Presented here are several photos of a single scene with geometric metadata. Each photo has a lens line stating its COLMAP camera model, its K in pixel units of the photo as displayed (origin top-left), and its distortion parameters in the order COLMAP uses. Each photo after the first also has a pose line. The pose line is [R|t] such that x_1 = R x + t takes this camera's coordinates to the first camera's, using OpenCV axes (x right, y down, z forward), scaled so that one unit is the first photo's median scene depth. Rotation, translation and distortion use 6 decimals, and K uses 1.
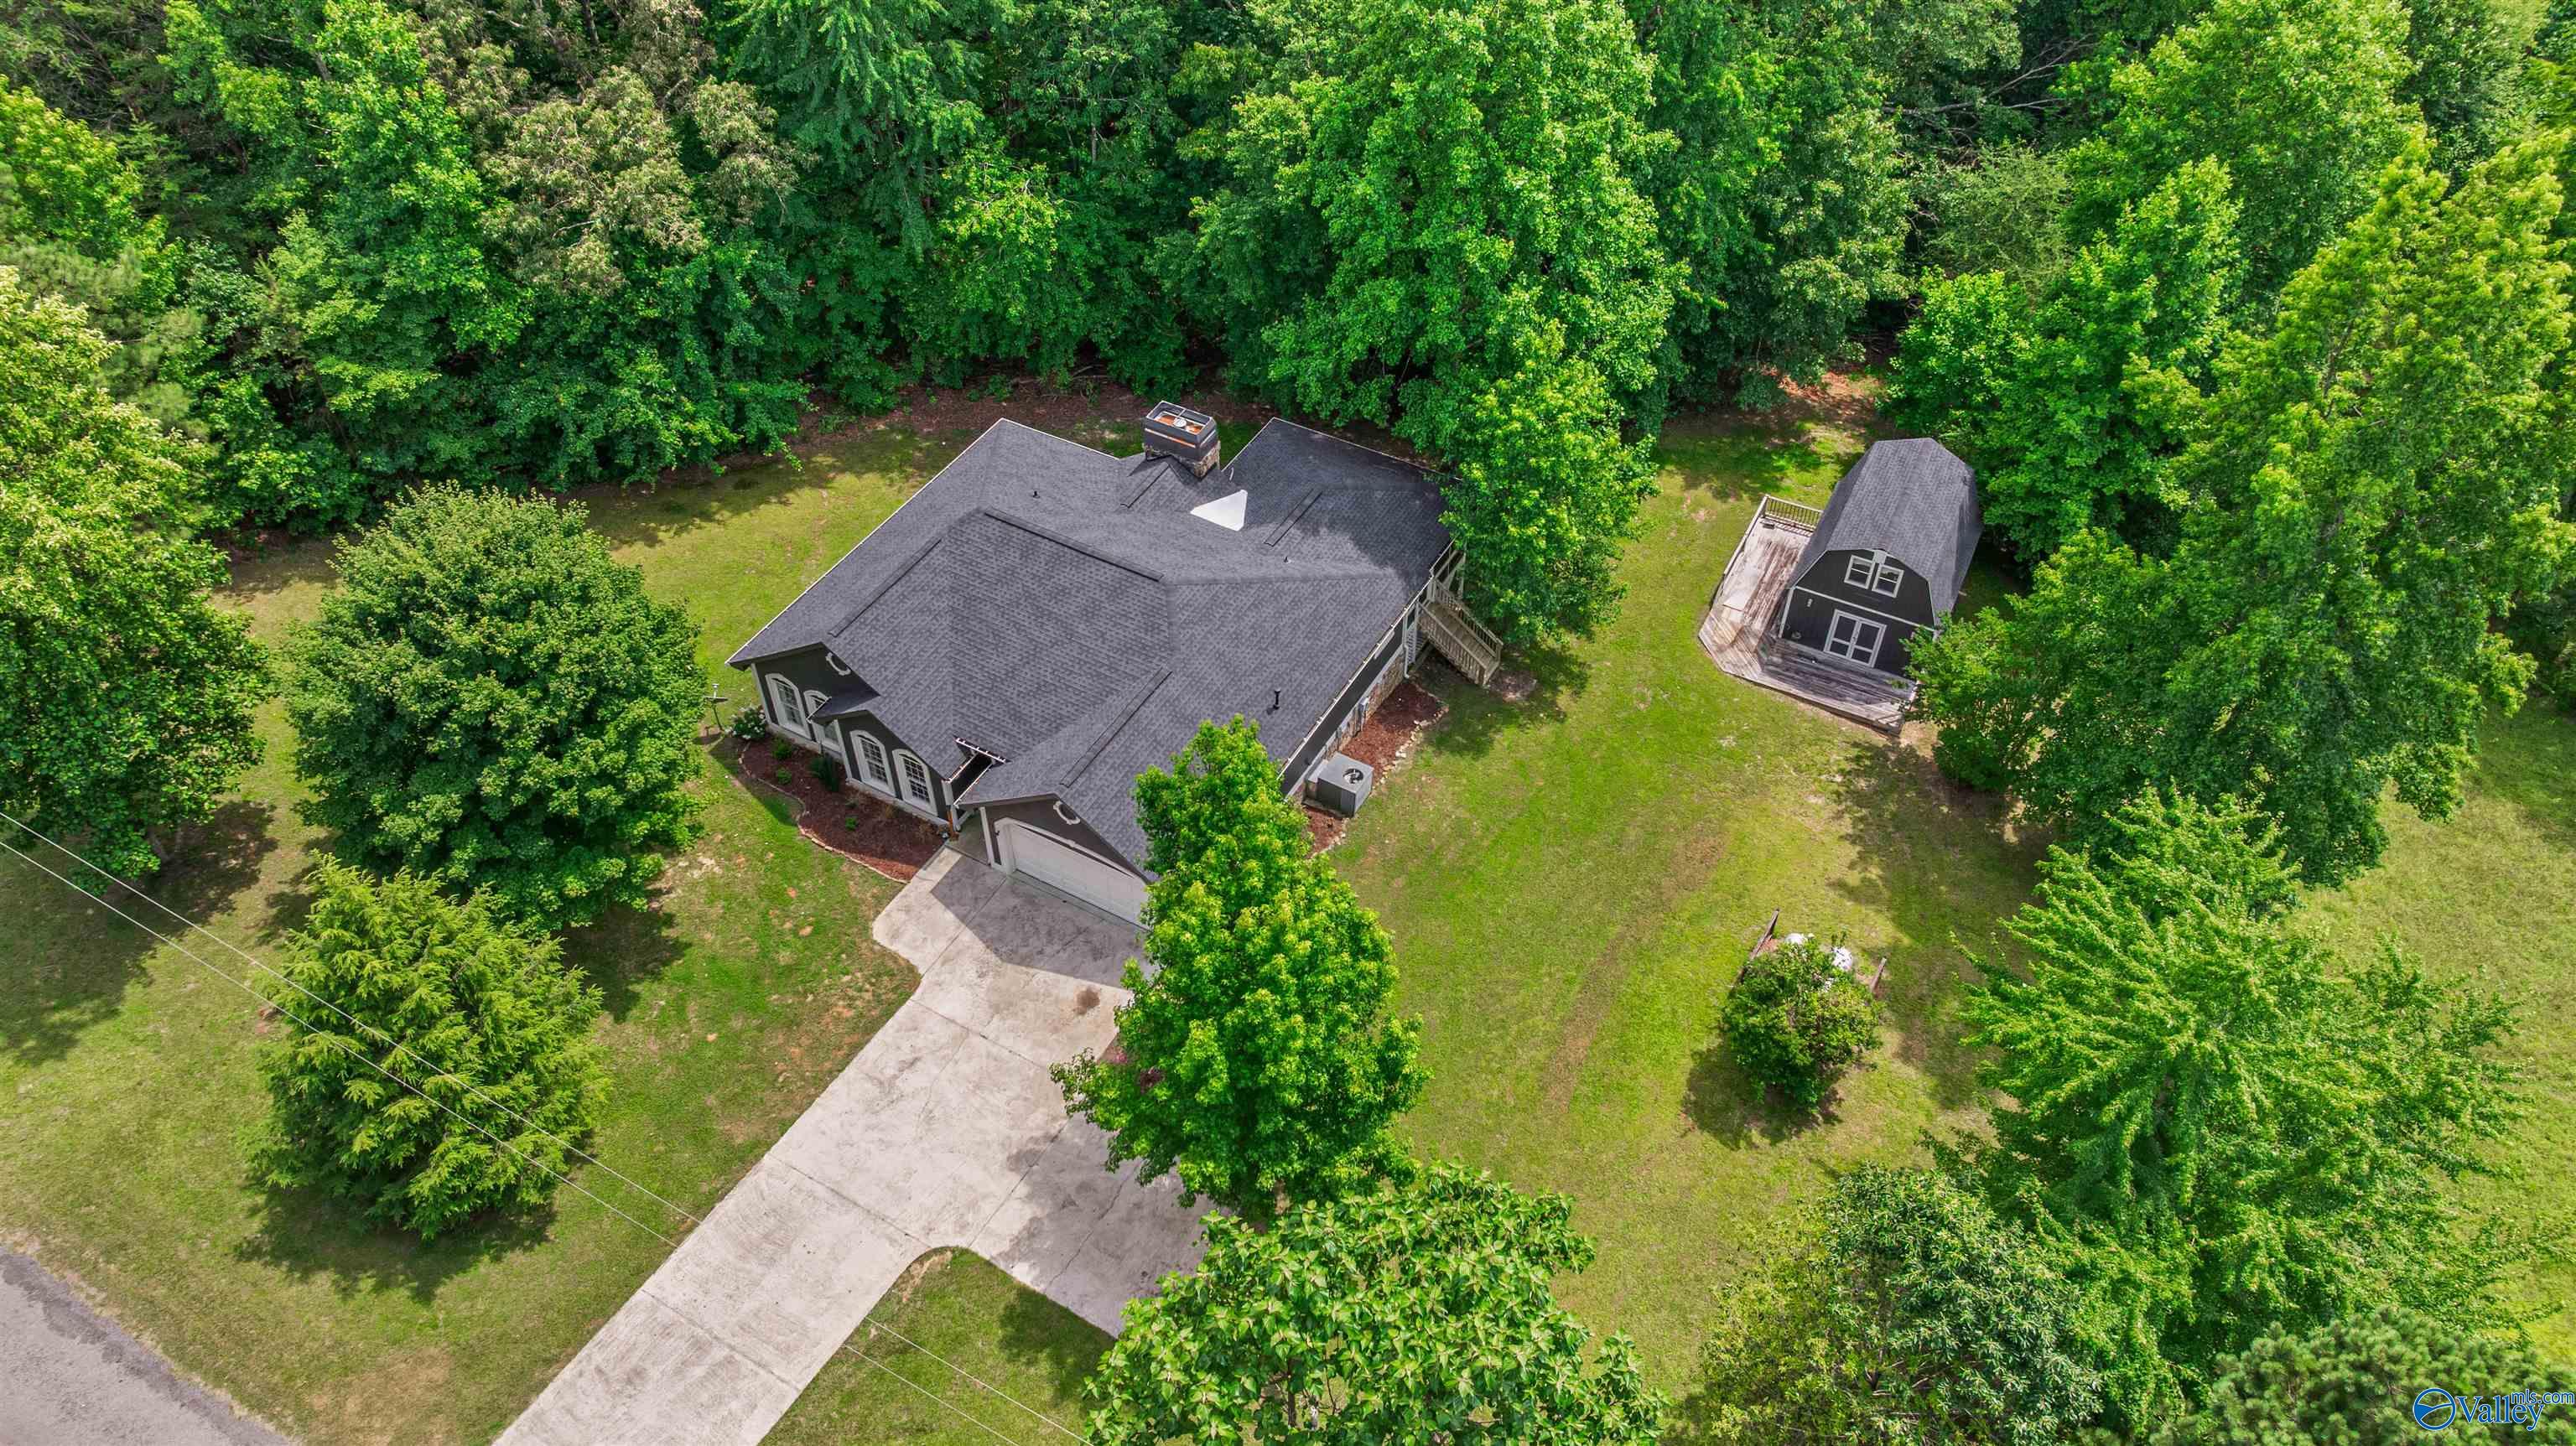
lens RADIAL K [[1839.9, 0, 1300.0], [0, 1839.9, 727.6], [0, 0, 1]] dist [-0.007848, -0.029068]
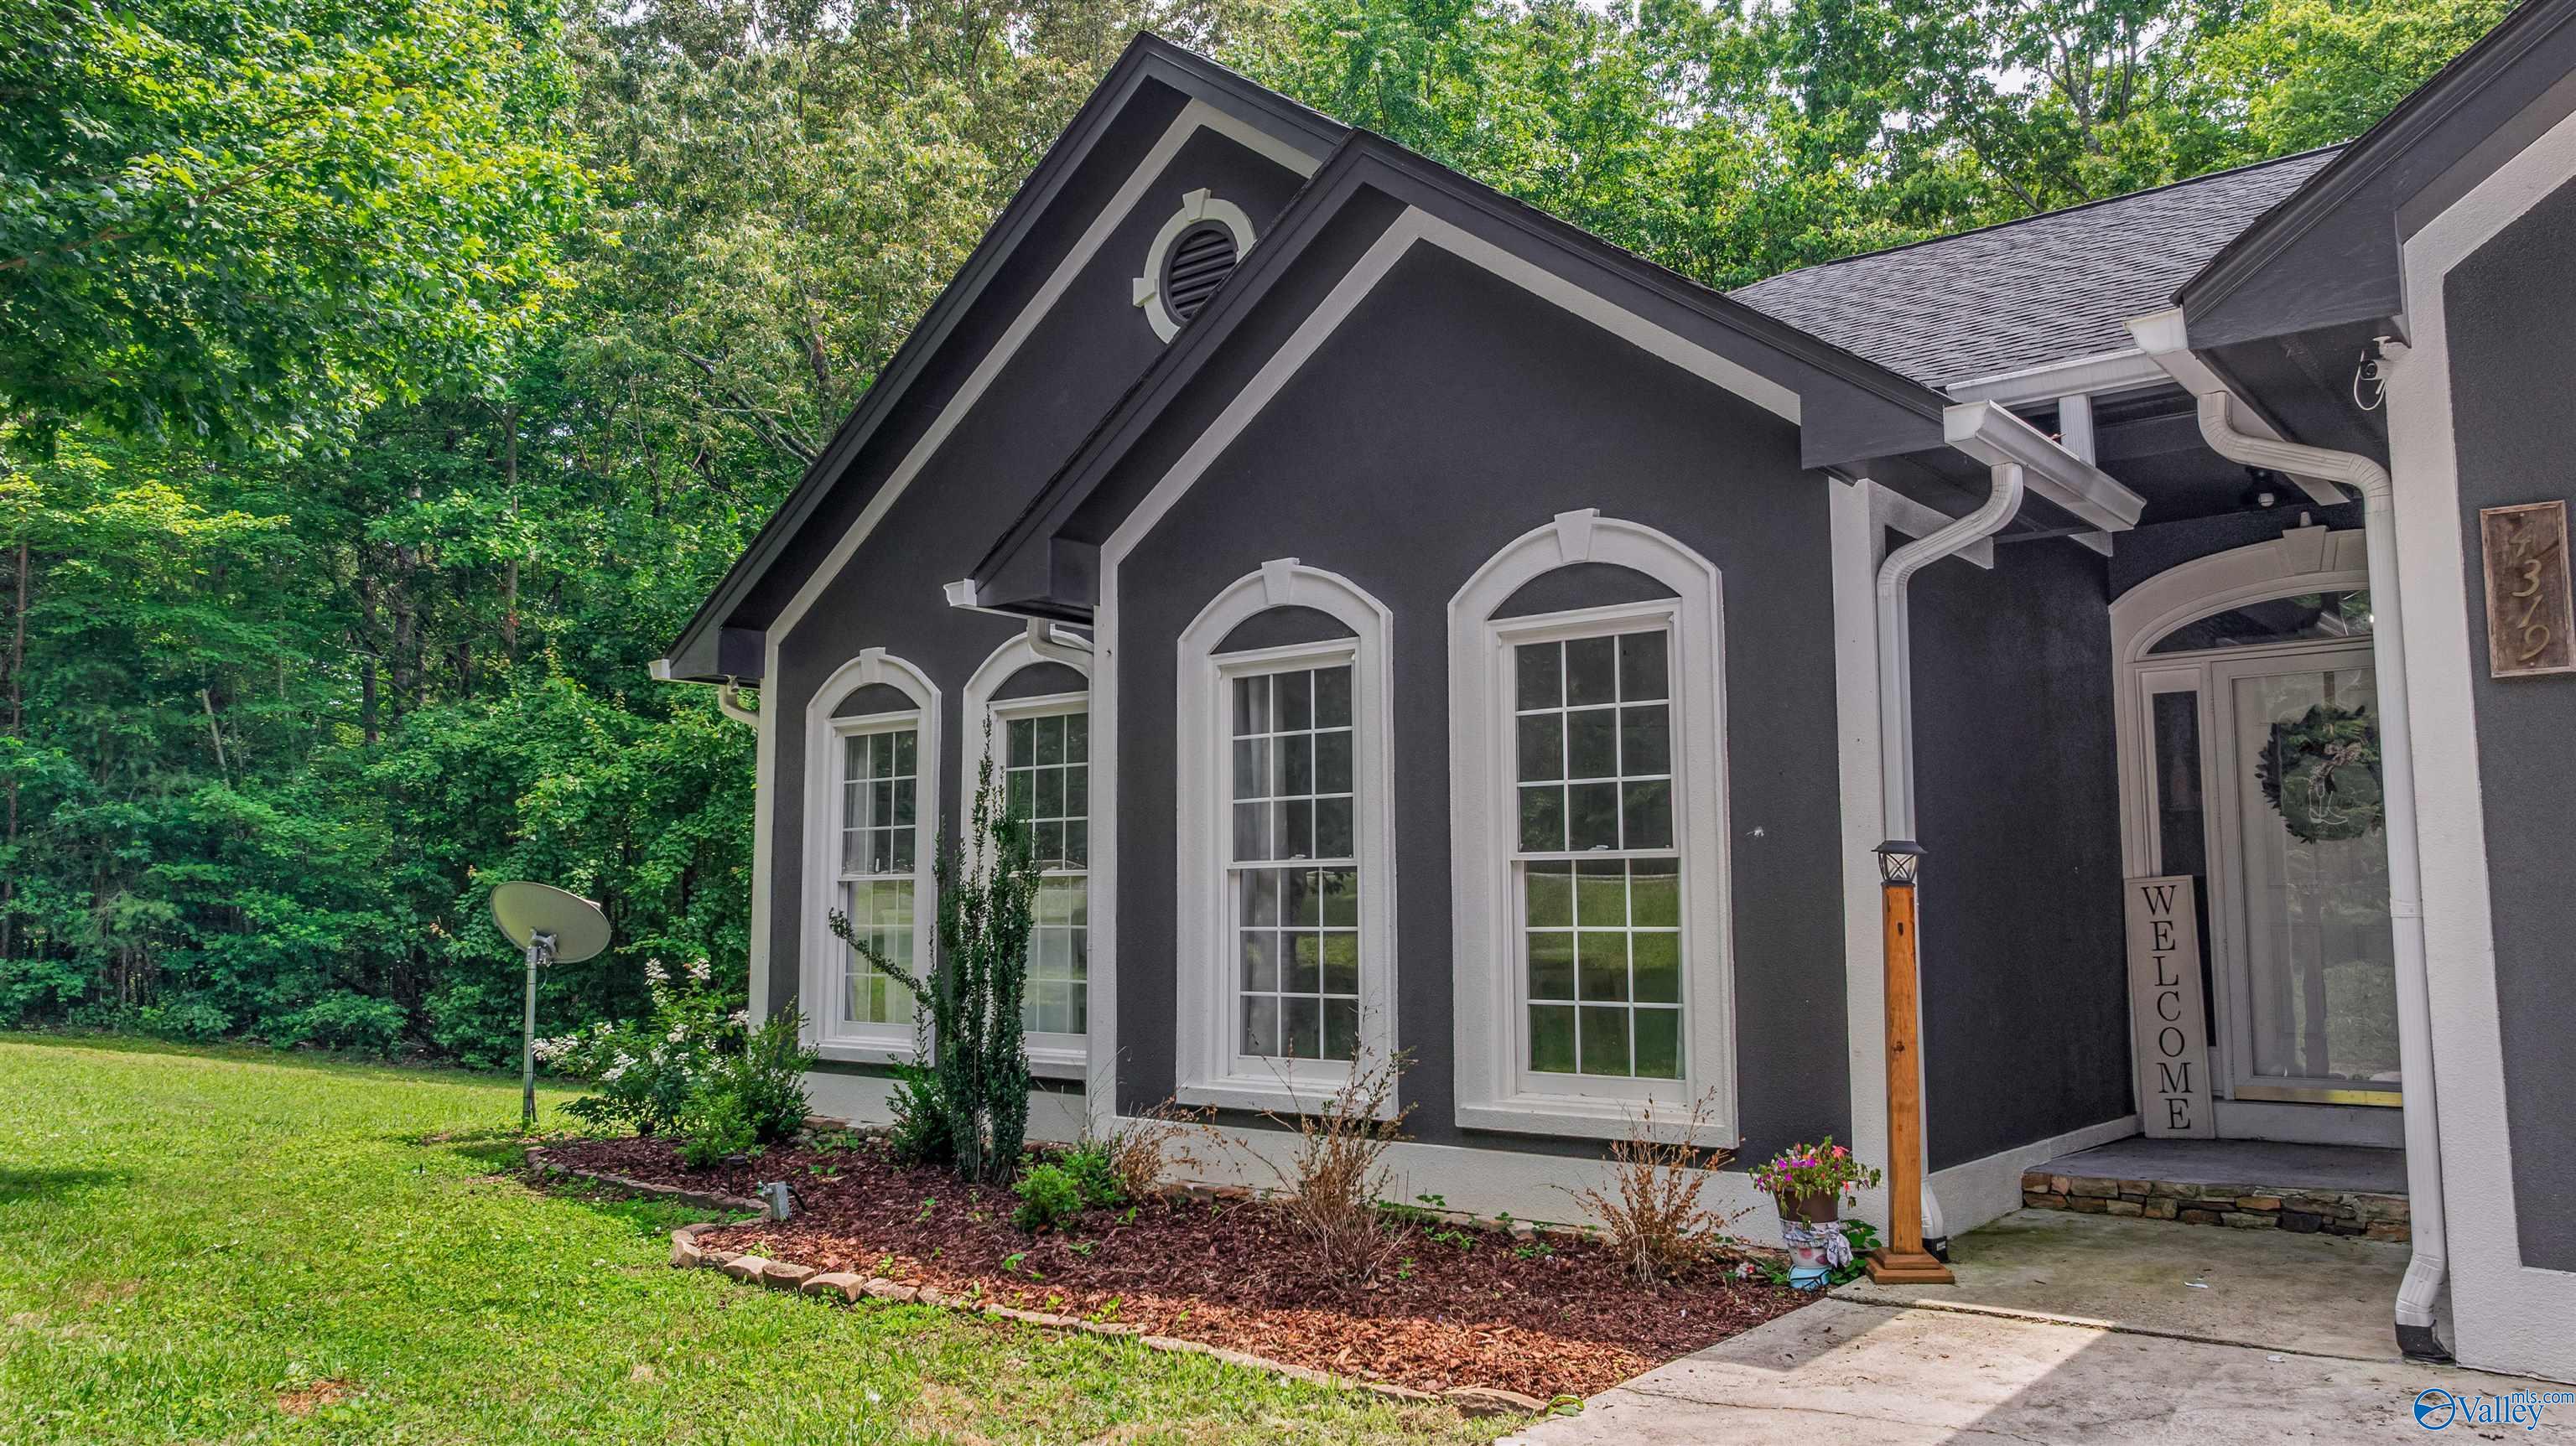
lens RADIAL K [[1839.9, 0, 1300.0], [0, 1839.9, 727.6], [0, 0, 1]] dist [-0.007848, -0.029068]
pose [[0.985982, -0.019584, -0.165699, -0.209460], [-0.118083, 0.619719, -0.775889, 0.133637], [0.117882, 0.784579, 0.608720, 0.917716]]
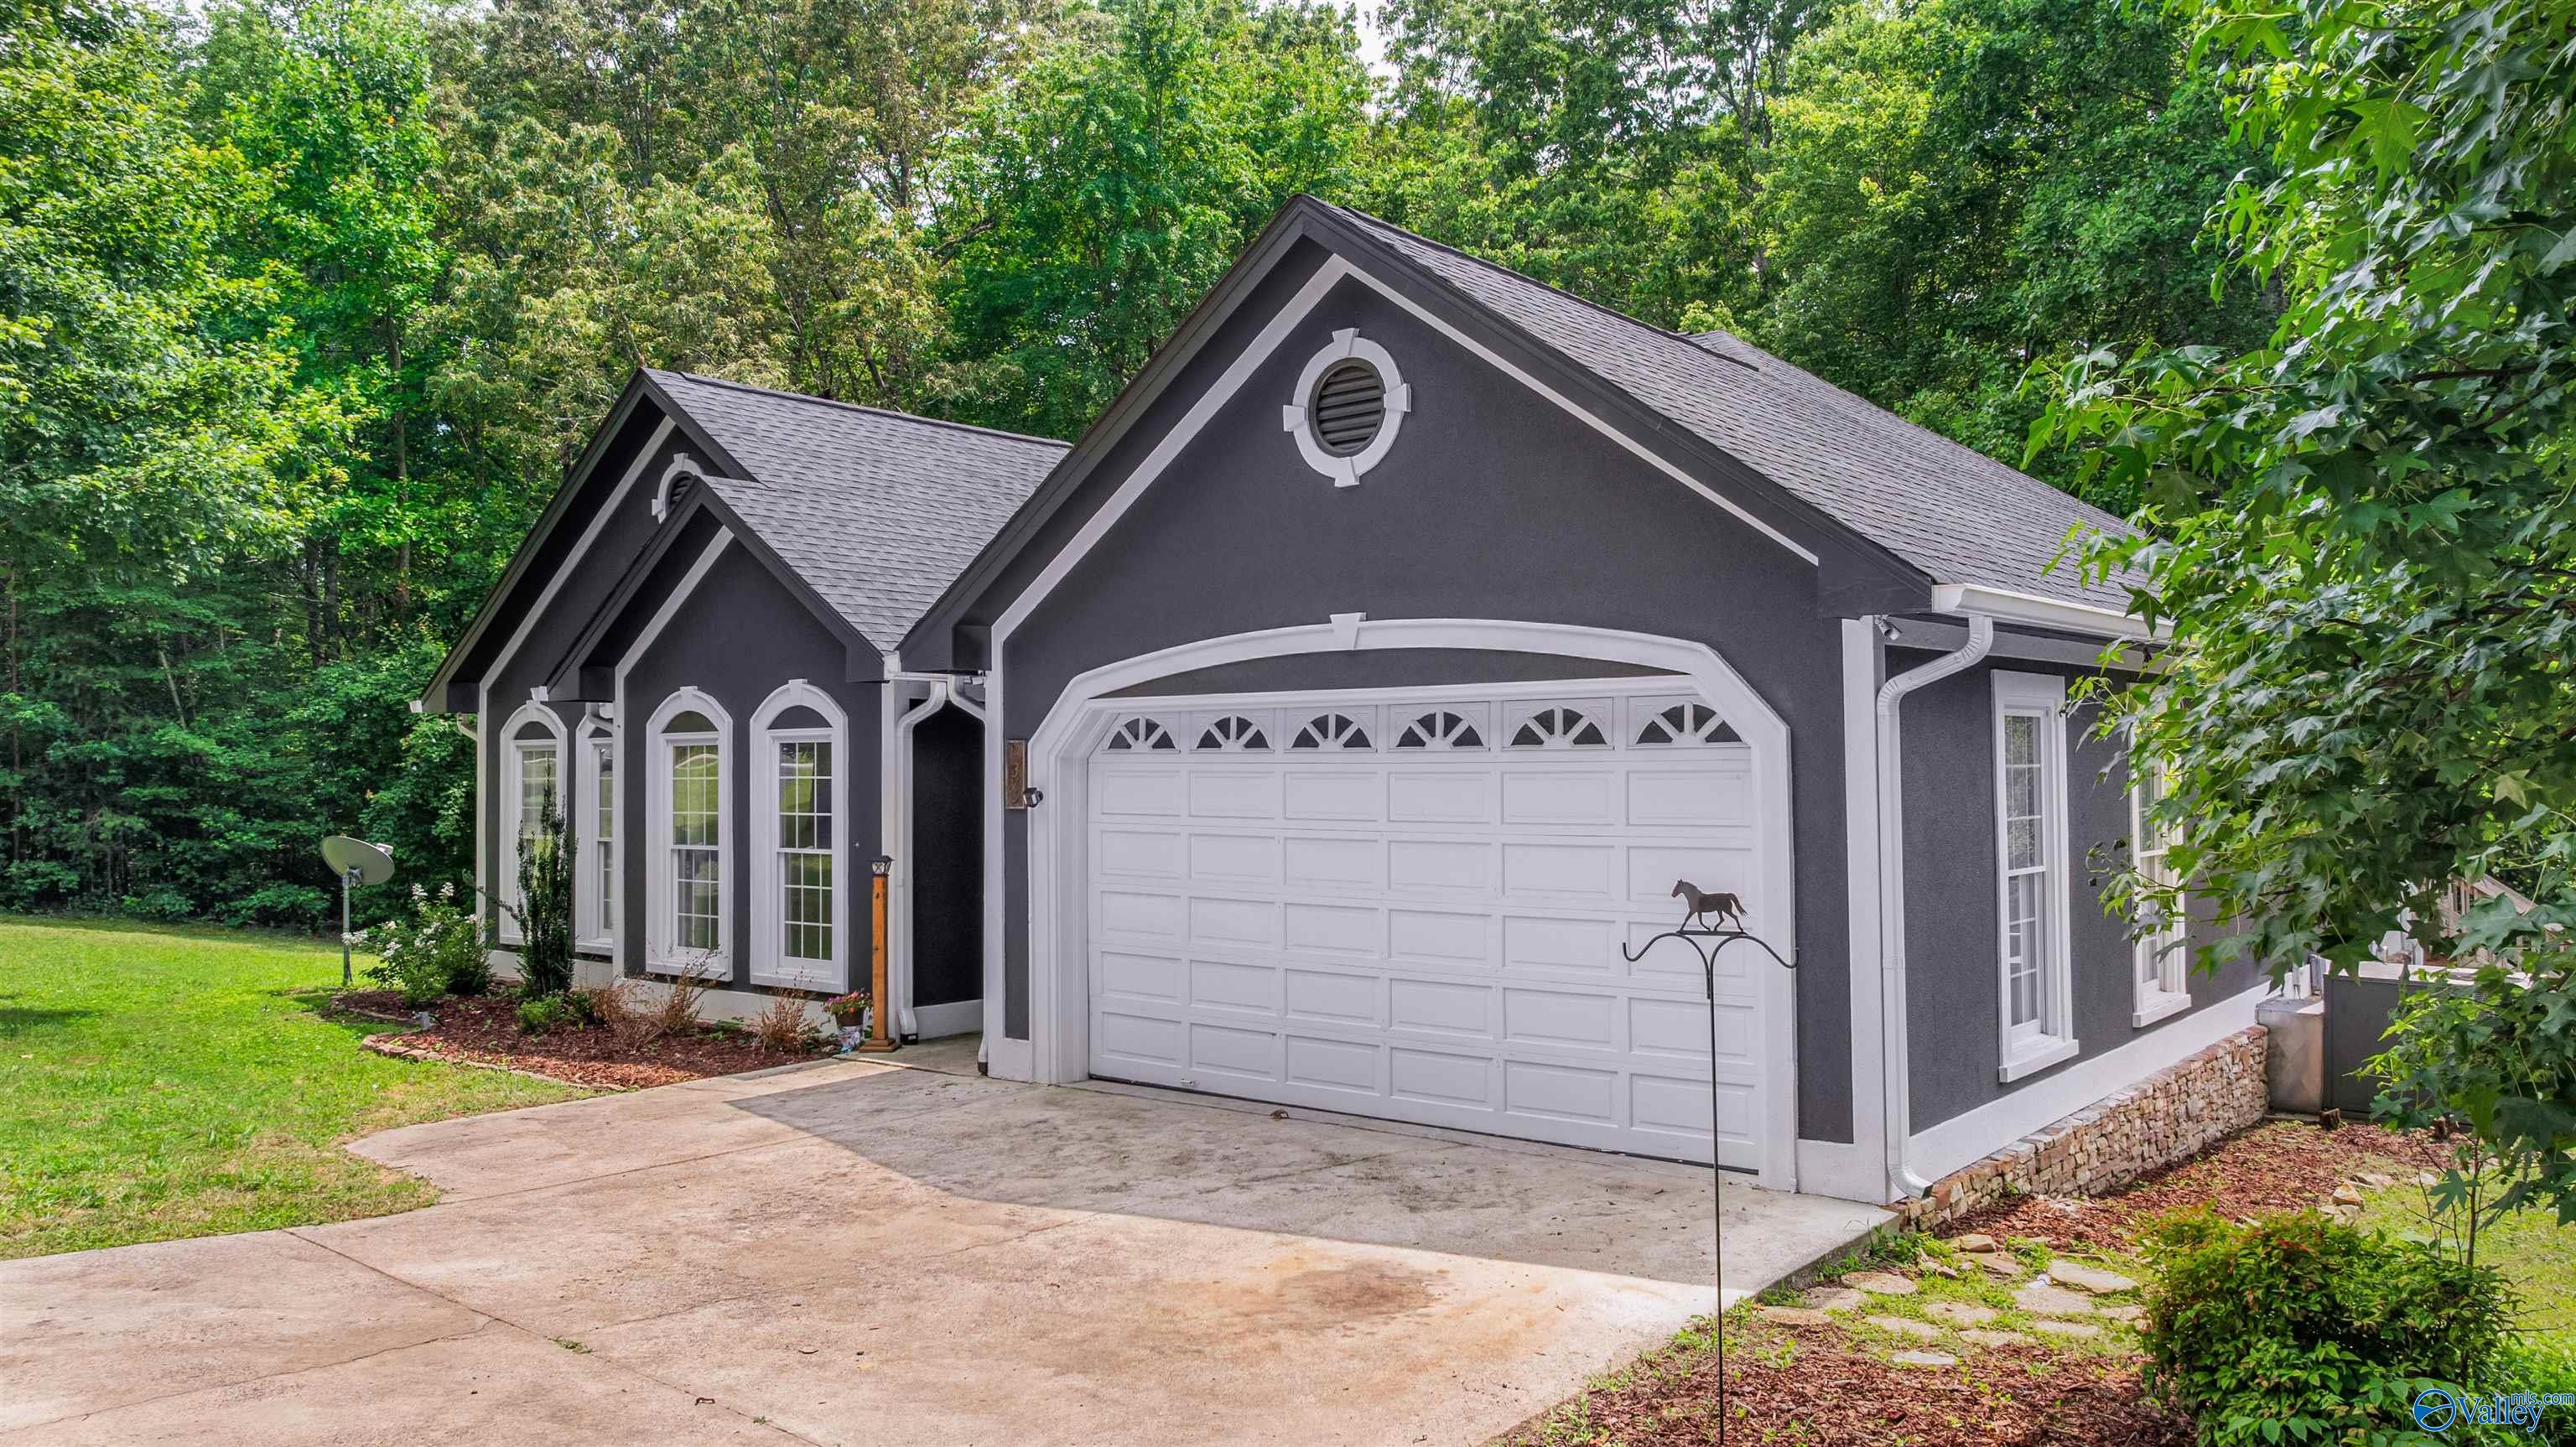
lens RADIAL K [[1868.0, 0, 1314.7], [0, 1868.0, 739.4], [0, 0, 1]] dist [-0.025000, -0.001734]
pose [[0.986294, -0.008403, -0.164783, -0.087761], [-0.114624, 0.683470, -0.720923, 0.213435], [0.118682, 0.729930, 0.673139, 0.818075]]
